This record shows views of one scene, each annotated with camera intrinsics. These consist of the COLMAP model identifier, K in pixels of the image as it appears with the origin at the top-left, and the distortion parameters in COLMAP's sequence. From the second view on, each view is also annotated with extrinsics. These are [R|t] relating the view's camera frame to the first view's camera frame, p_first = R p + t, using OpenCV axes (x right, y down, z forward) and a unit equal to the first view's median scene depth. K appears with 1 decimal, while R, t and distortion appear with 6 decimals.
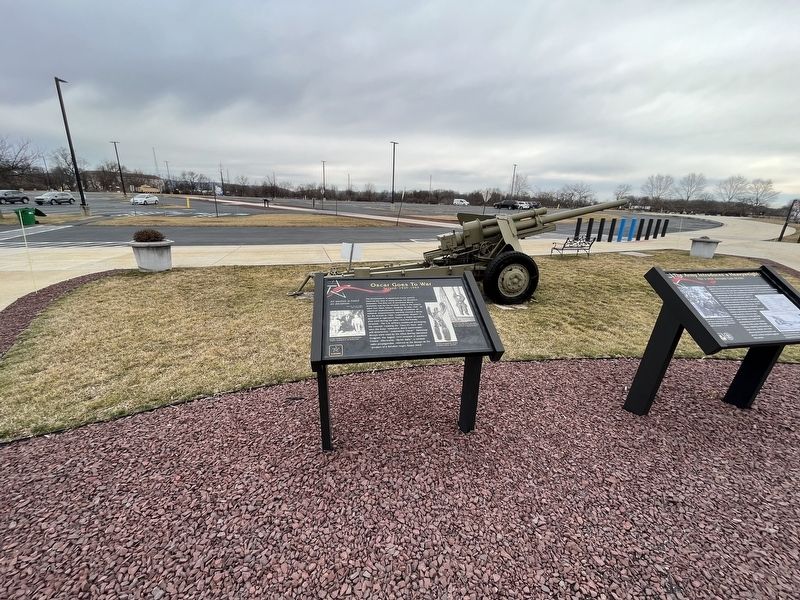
lens RADIAL K [[323.8, 0, 400.0], [0, 323.8, 300.0], [0, 0, 1]] dist [-0.003946, -0.000454]
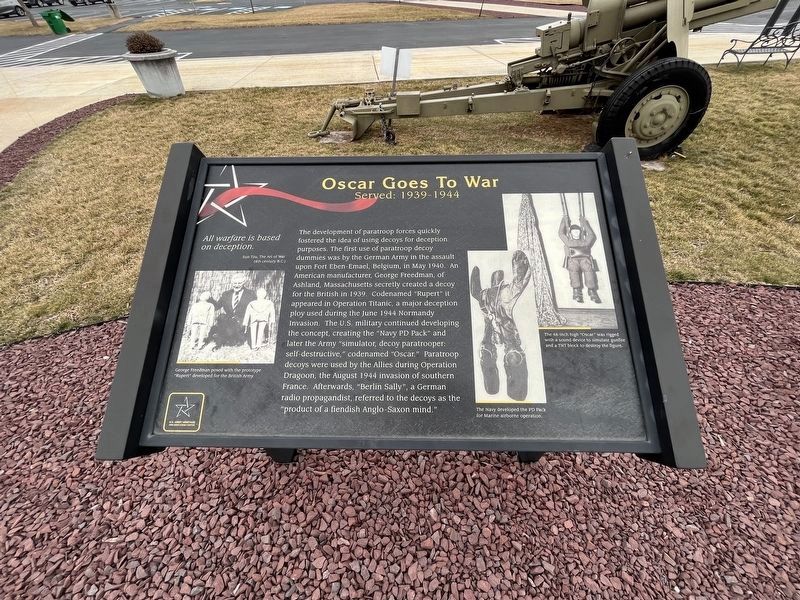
lens RADIAL K [[323.8, 0, 400.0], [0, 323.8, 300.0], [0, 0, 1]] dist [-0.003946, -0.000454]
pose [[0.979847, 0.105454, -0.169644, 0.019119], [-0.013604, 0.882544, 0.470033, -0.028549], [0.199285, -0.458253, 0.866192, 0.182467]]
